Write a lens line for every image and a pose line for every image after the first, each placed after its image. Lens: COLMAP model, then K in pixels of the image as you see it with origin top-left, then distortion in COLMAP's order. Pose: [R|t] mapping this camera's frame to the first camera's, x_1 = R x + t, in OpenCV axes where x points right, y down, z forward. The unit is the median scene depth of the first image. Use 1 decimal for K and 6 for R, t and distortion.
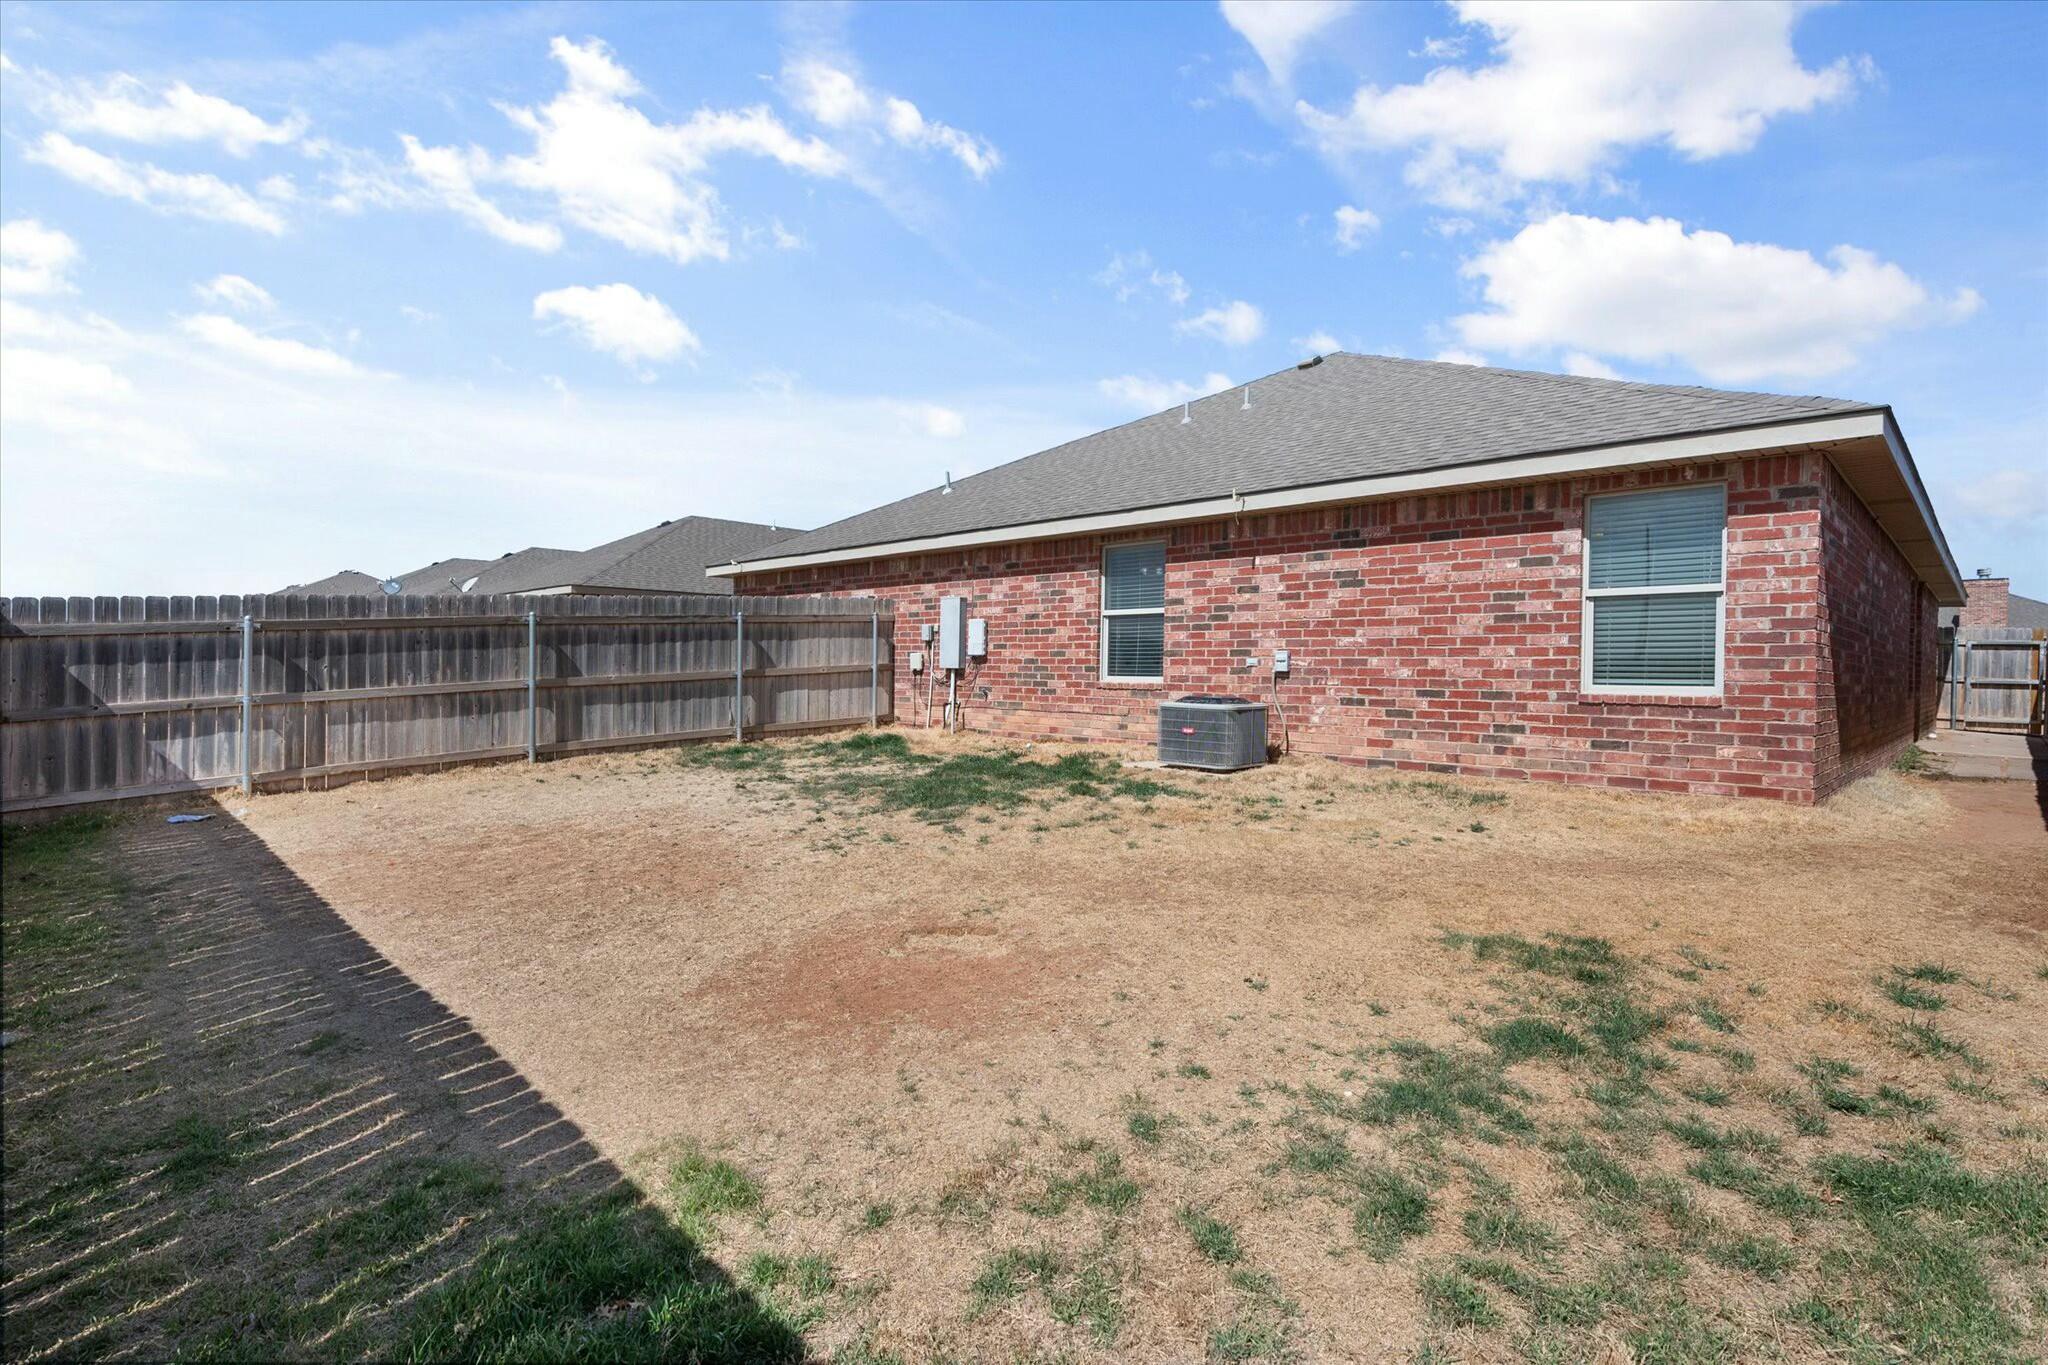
lens RADIAL K [[850.9, 0, 1008.5], [0, 850.9, 668.8], [0, 0, 1]] dist [-0.000572, 0.000035]
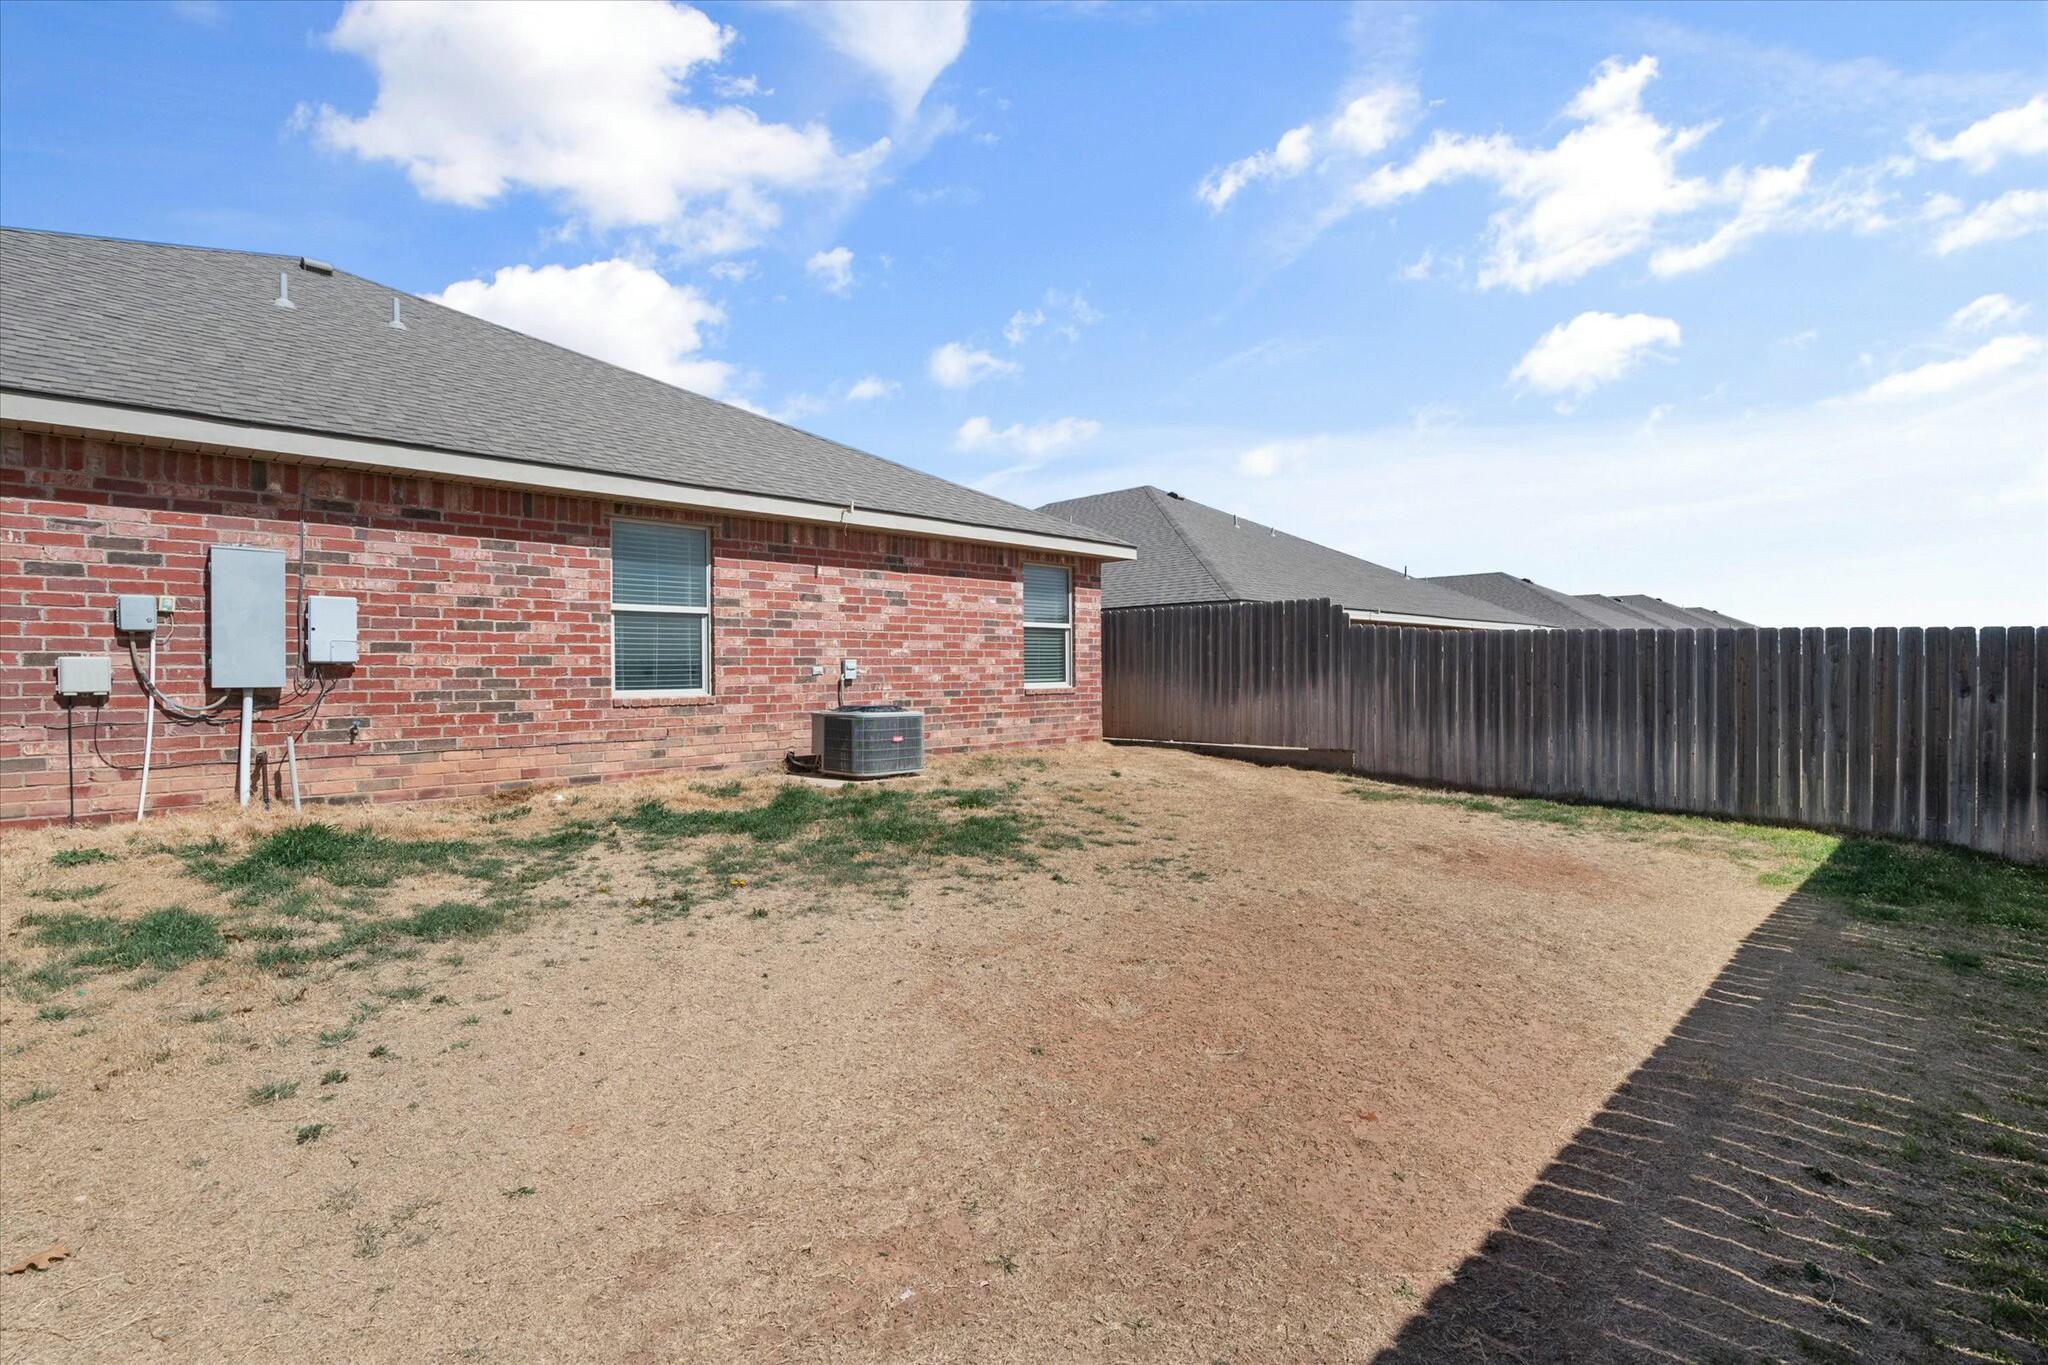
lens RADIAL K [[850.9, 0, 1008.5], [0, 850.9, 668.8], [0, 0, 1]] dist [-0.000572, 0.000035]
pose [[0.129426, -0.007259, 0.991563, -0.680120], [0.010903, 0.999923, 0.005897, -0.013269], [-0.991529, 0.010048, 0.129495, 0.644221]]
